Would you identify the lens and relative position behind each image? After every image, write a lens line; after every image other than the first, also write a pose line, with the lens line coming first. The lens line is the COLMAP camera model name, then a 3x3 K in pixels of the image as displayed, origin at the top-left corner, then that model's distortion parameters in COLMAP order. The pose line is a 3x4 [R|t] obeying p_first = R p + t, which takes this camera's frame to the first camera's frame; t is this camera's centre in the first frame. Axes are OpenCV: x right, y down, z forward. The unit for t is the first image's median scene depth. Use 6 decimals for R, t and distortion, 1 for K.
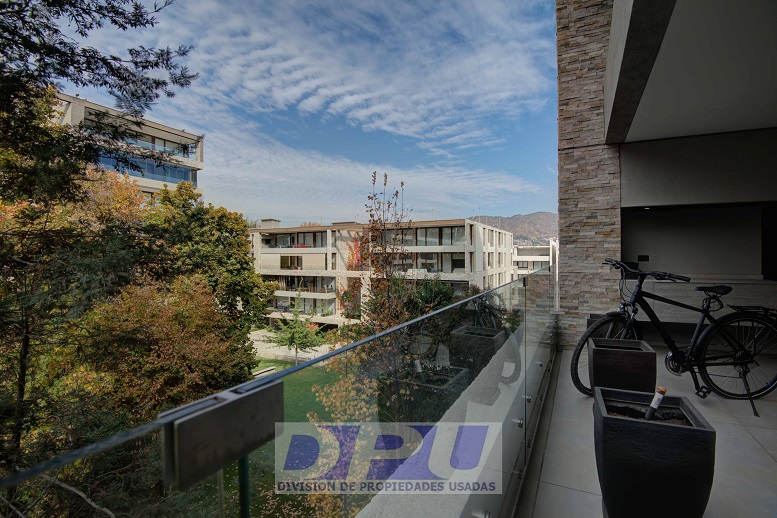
lens RADIAL K [[362.8, 0, 388.5], [0, 362.8, 259.0], [0, 0, 1]] dist [-0.001510, -0.015980]
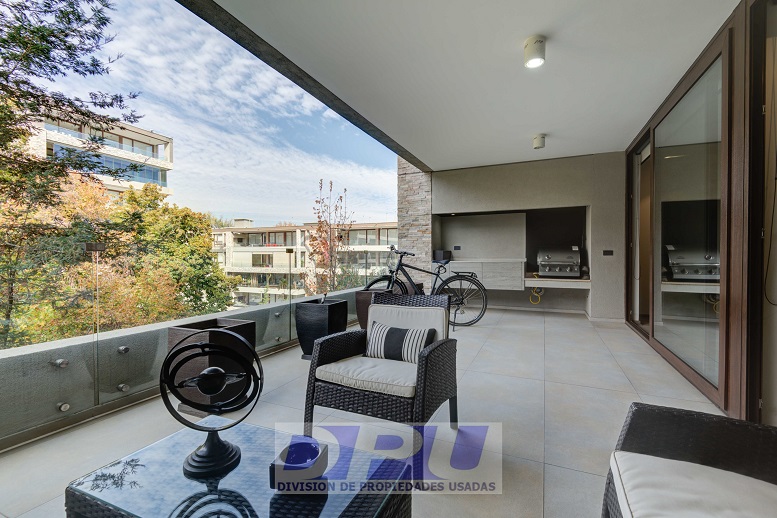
lens RADIAL K [[352.6, 0, 387.9], [0, 352.6, 261.3], [0, 0, 1]] dist [0.019966, -0.000546]
pose [[0.998115, 0.003379, 0.061282, 0.089357], [-0.003725, 0.999978, 0.005535, 0.012319], [-0.061262, -0.005753, 0.998105, -0.118823]]
